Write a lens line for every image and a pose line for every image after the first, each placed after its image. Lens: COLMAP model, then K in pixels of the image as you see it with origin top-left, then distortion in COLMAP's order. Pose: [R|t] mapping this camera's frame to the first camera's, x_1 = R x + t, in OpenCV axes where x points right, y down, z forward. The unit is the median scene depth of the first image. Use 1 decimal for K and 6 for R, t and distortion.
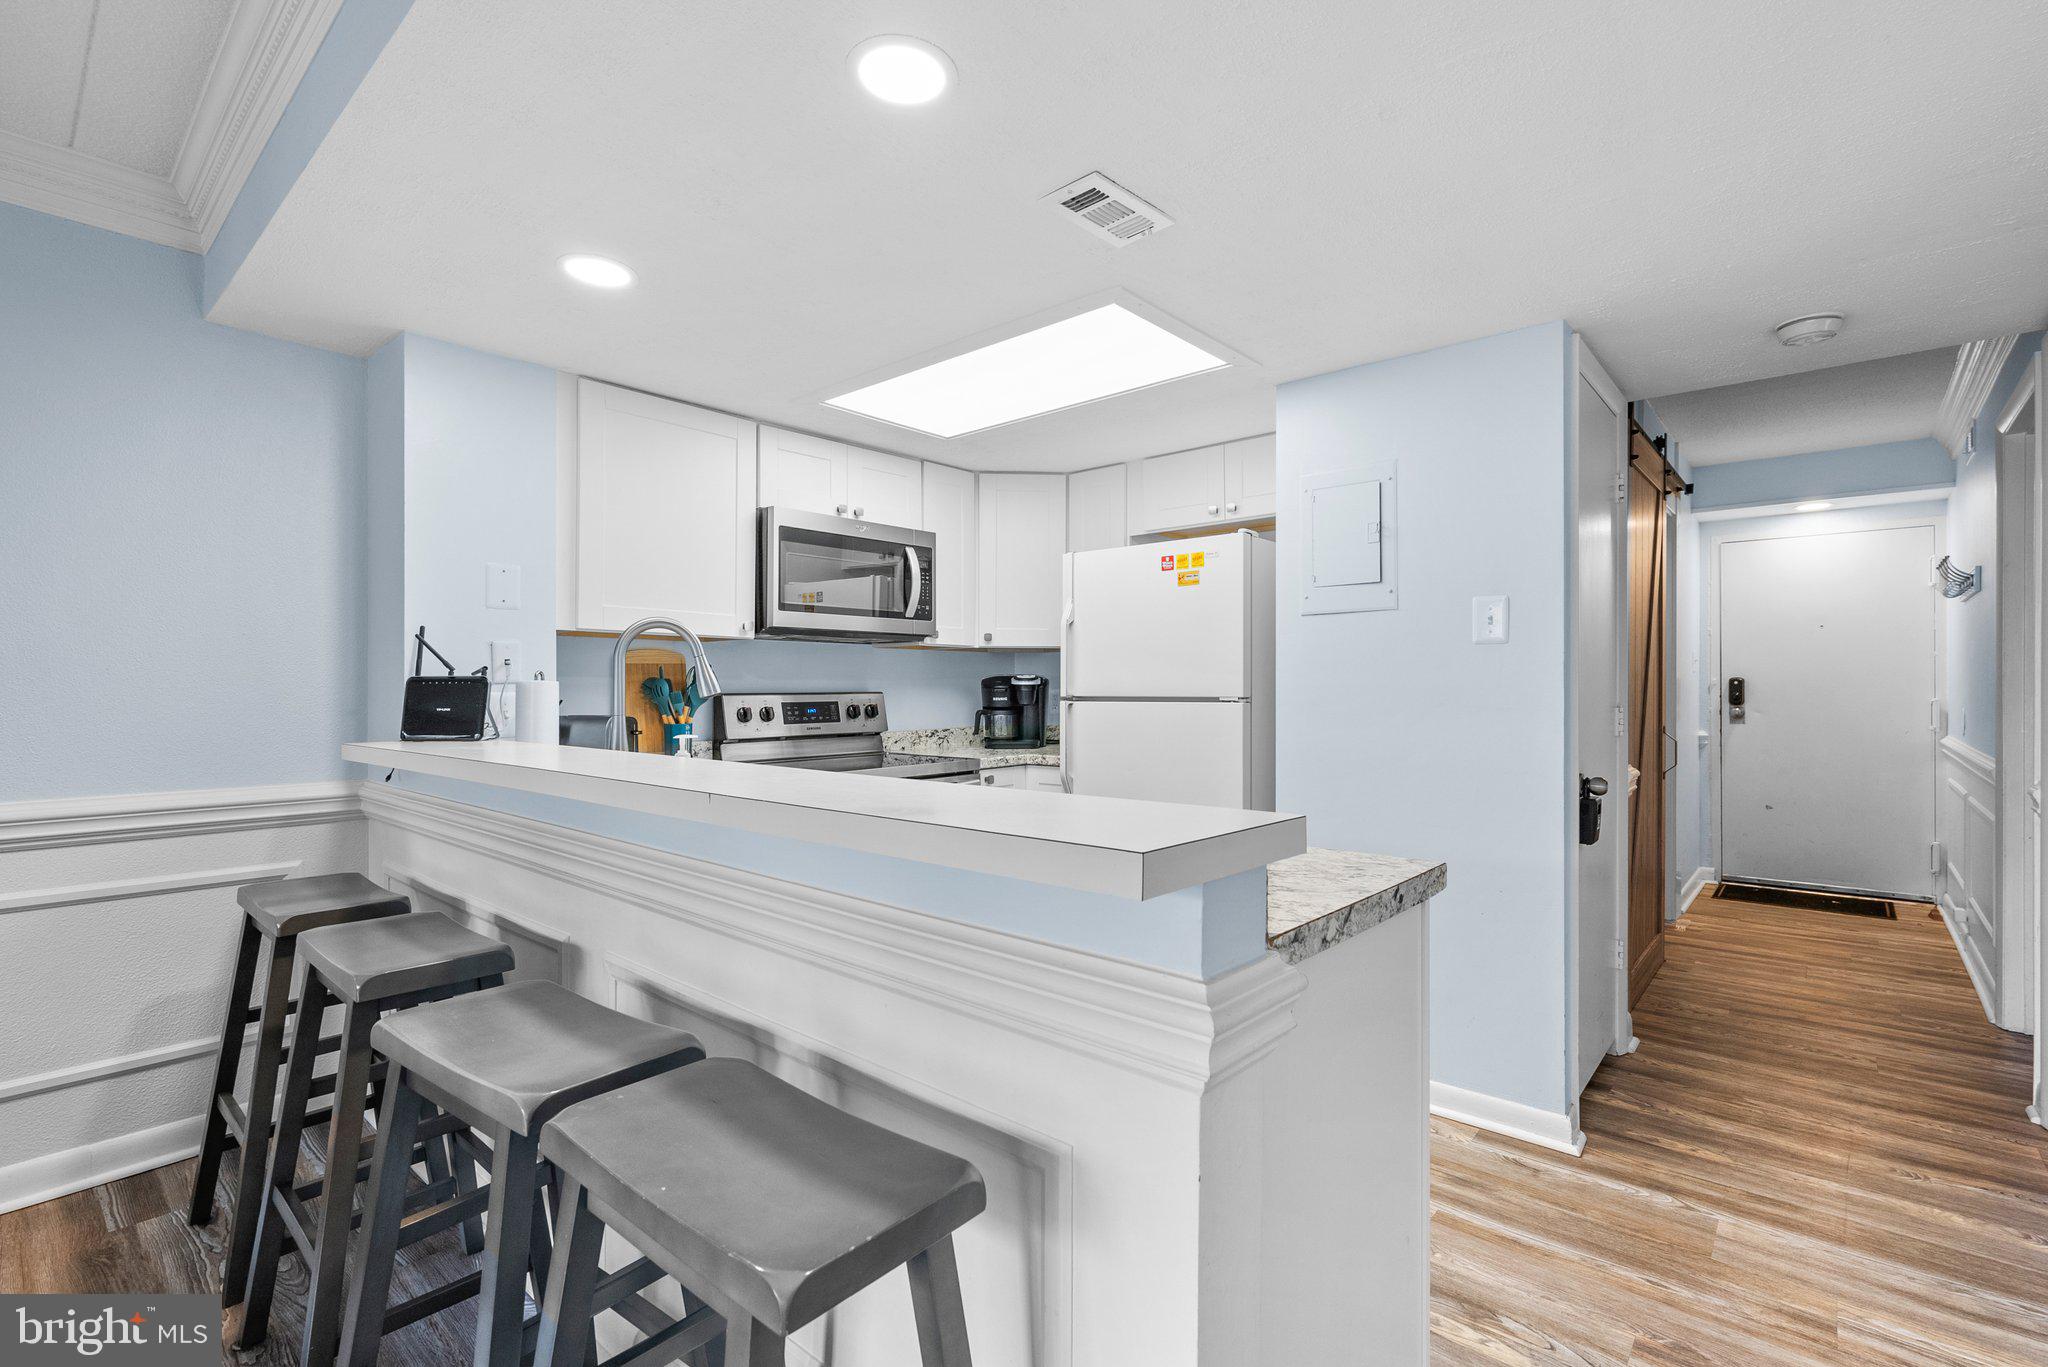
lens RADIAL K [[933.9, 0, 1019.9], [0, 933.9, 691.1], [0, 0, 1]] dist [-0.005632, 0.002957]
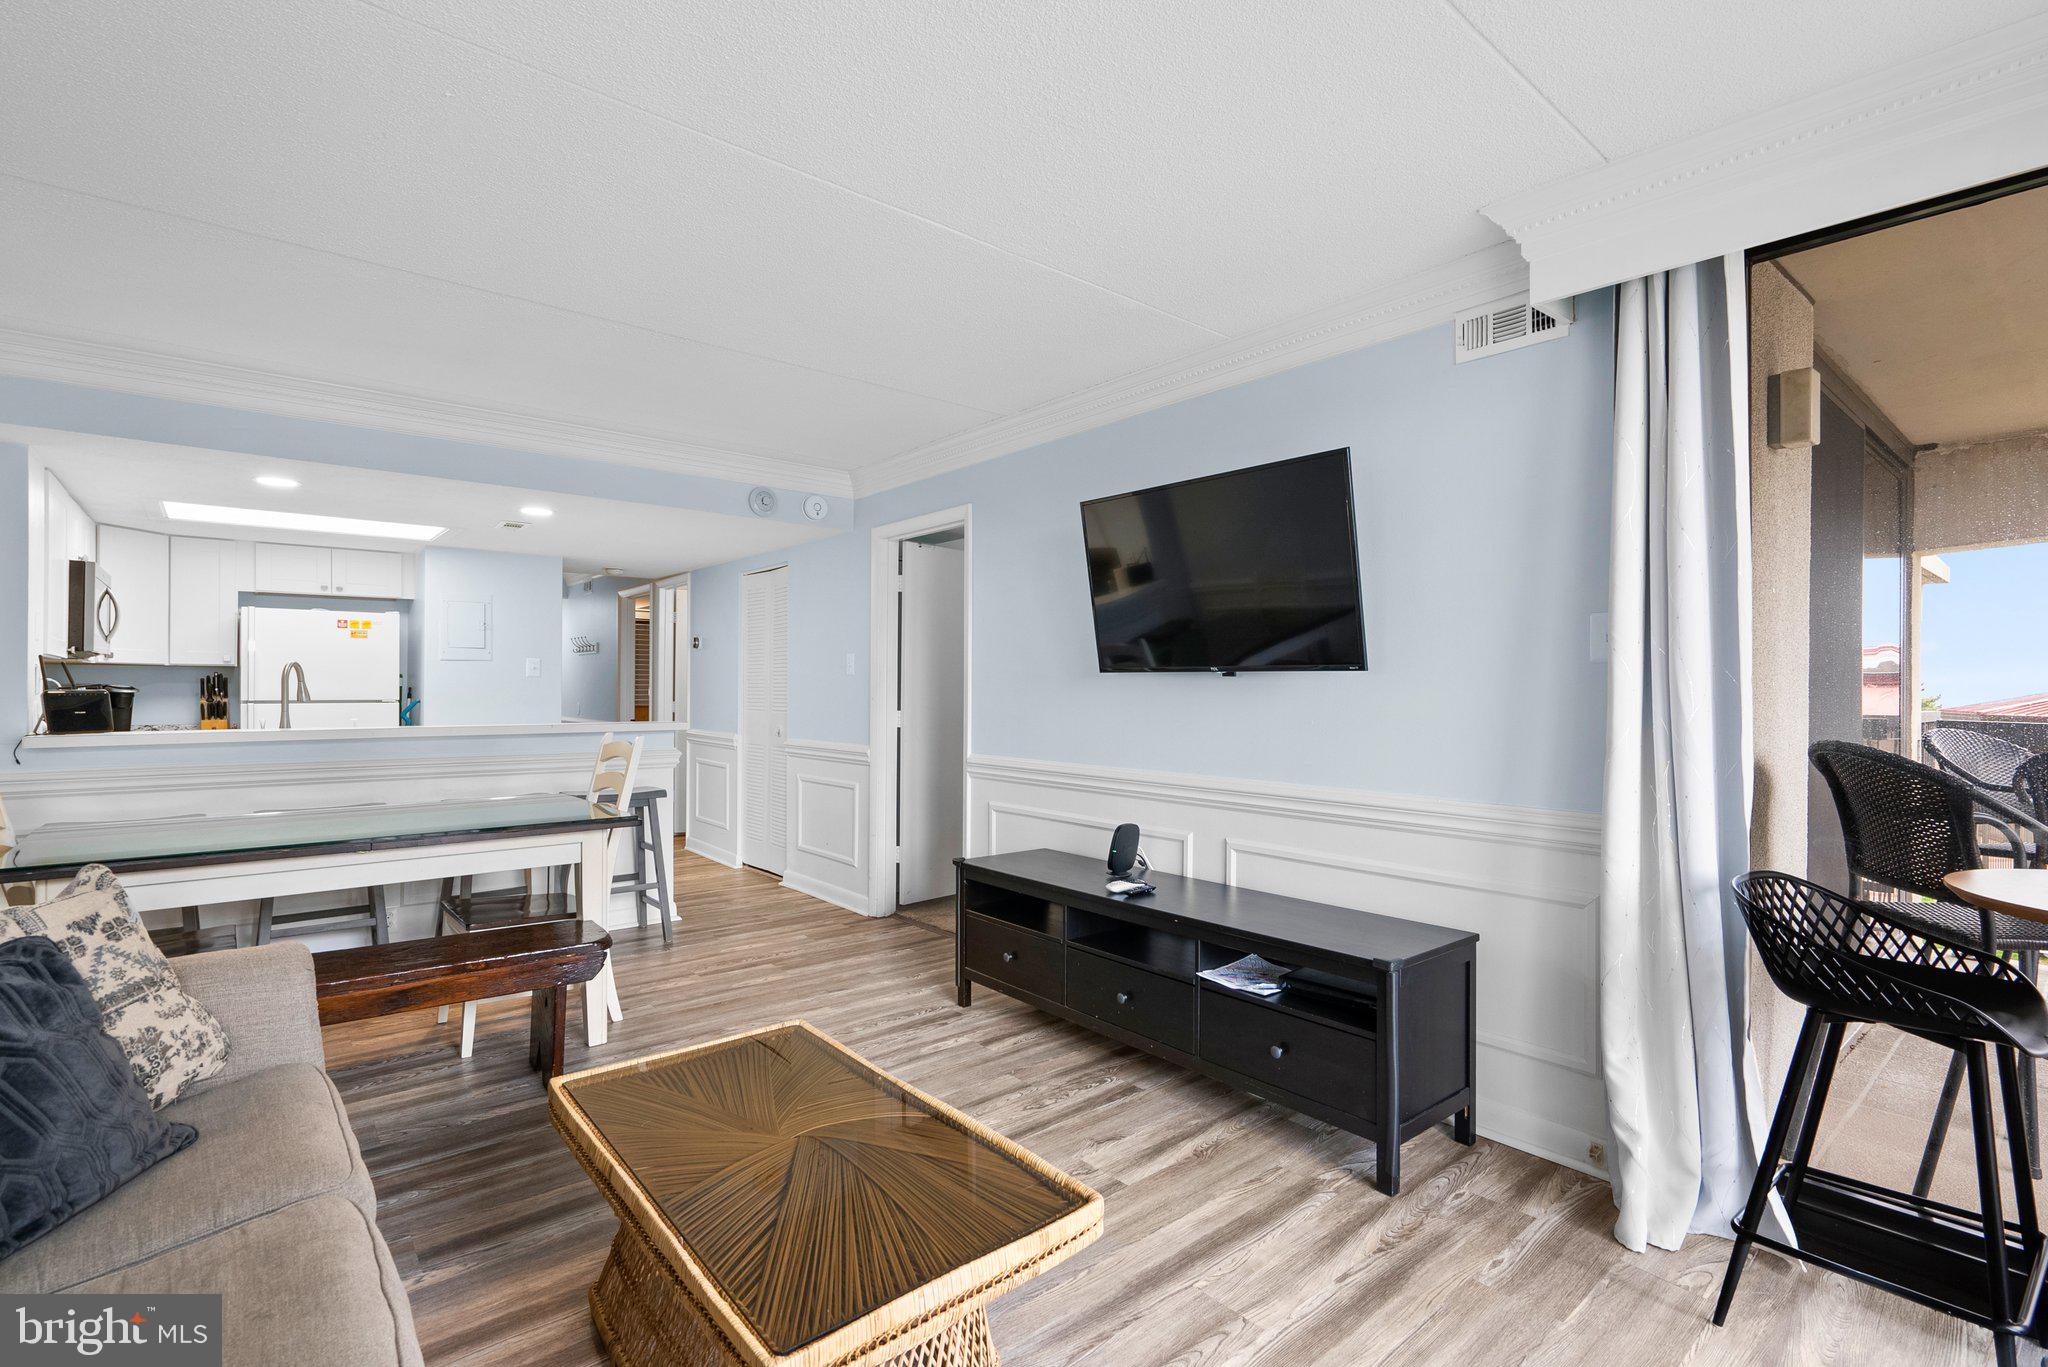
lens RADIAL K [[933.9, 0, 1006.7], [0, 933.9, 671.8], [0, 0, 1]] dist [-0.005632, 0.002957]
pose [[0.166368, 0.025282, 0.985740, -1.245302], [-0.002654, 0.999679, -0.025192, -0.005907], [-0.986060, 0.001575, 0.166382, -0.475577]]
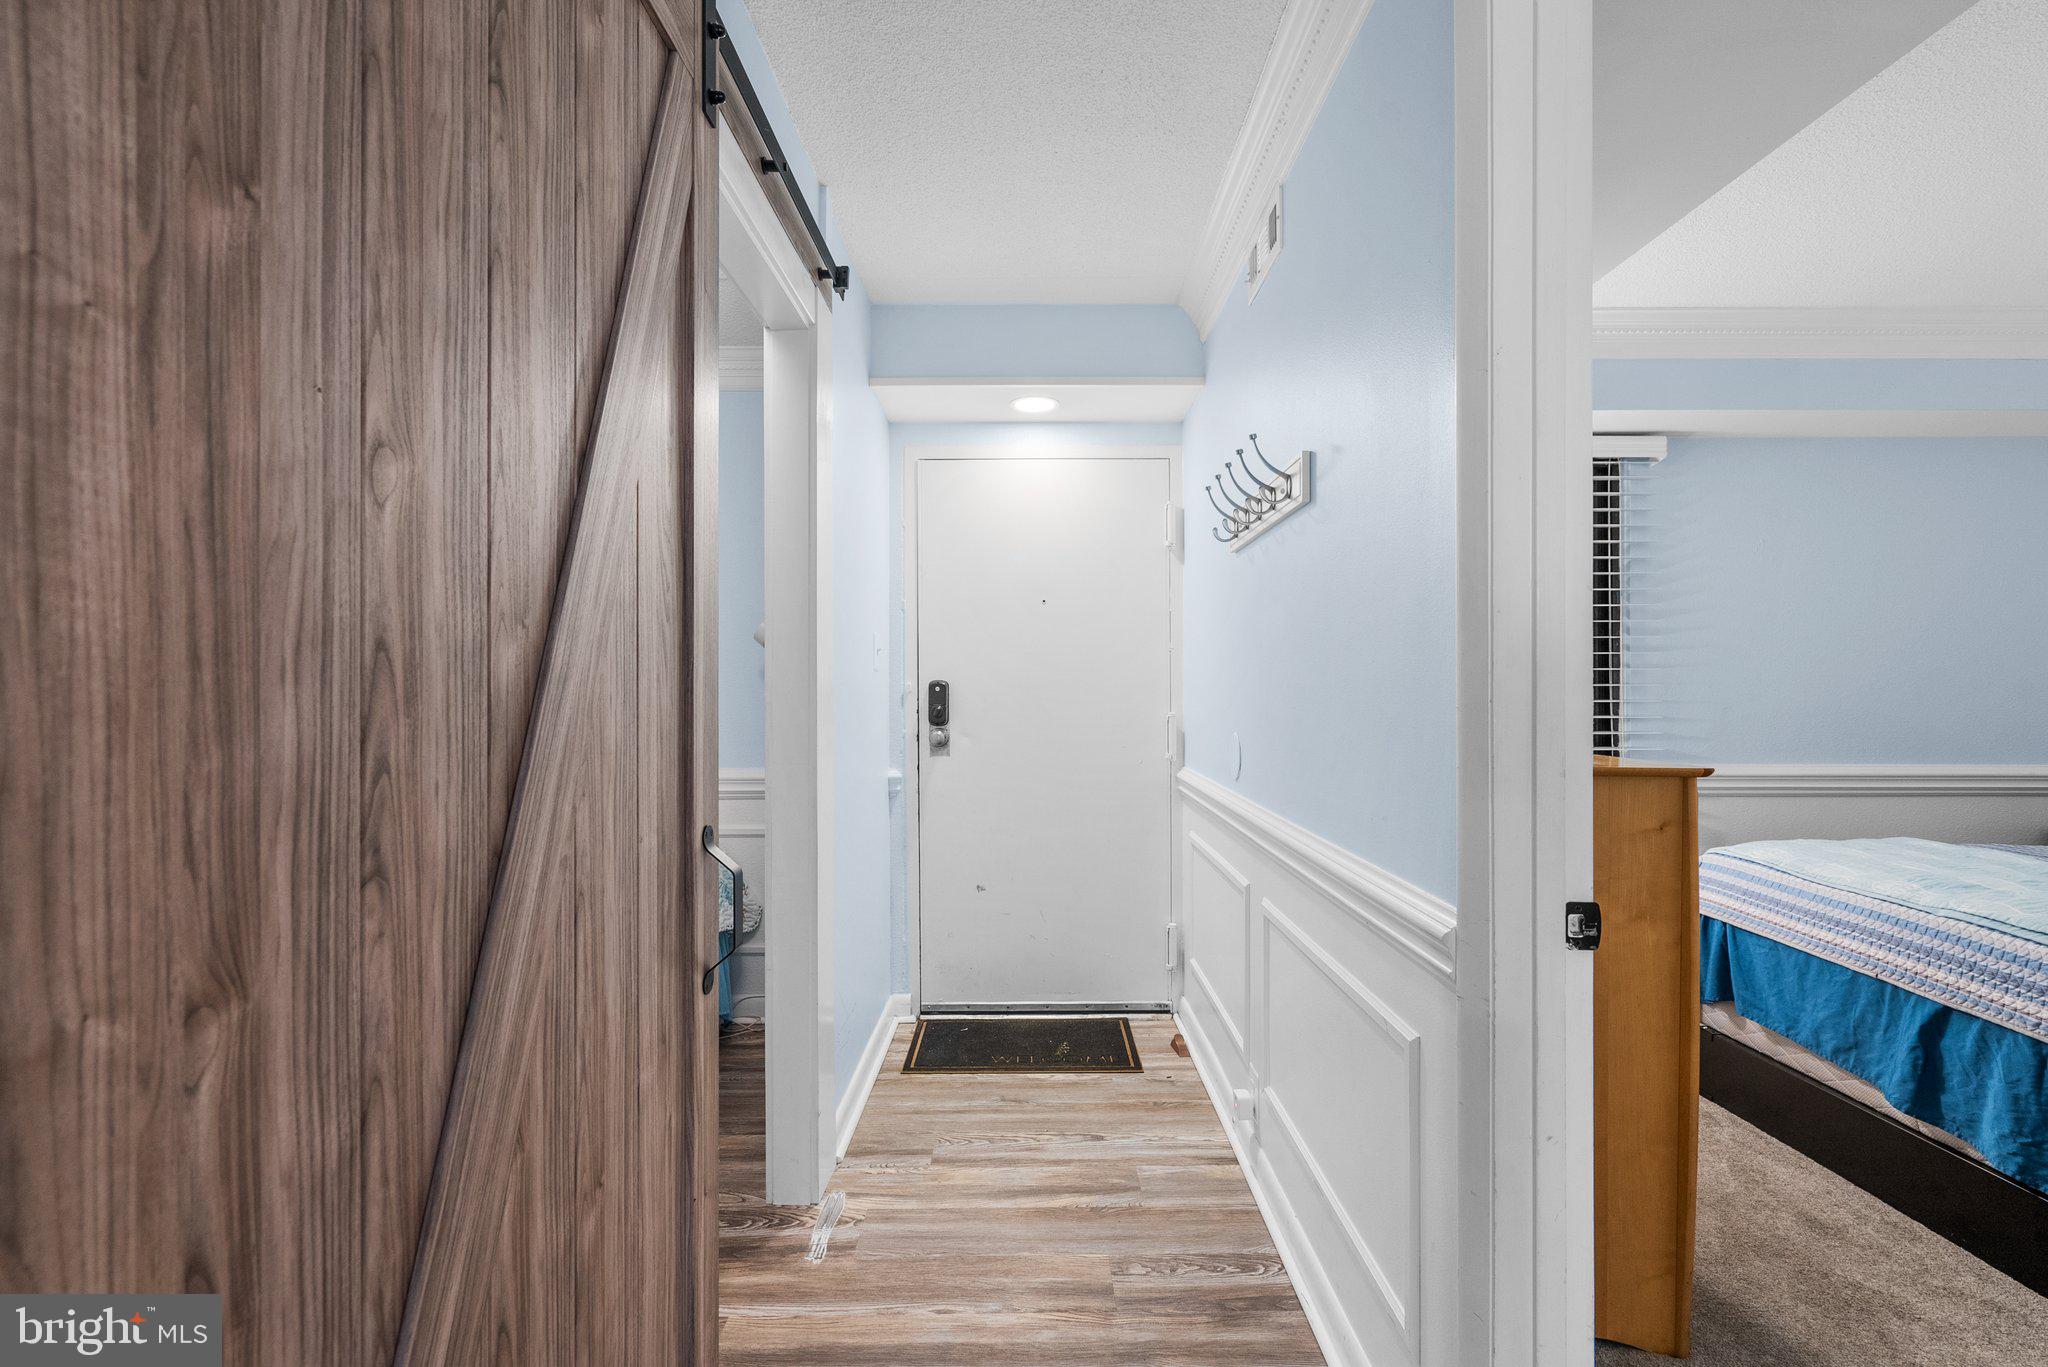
lens RADIAL K [[933.9, 0, 1029.4], [0, 933.9, 692.3], [0, 0, 1]] dist [-0.005632, 0.002957]
pose [[0.750442, -0.002806, 0.660931, 0.650452], [0.003801, 0.999993, -0.000070, -0.010421], [-0.660926, 0.002565, 0.750447, 0.796472]]
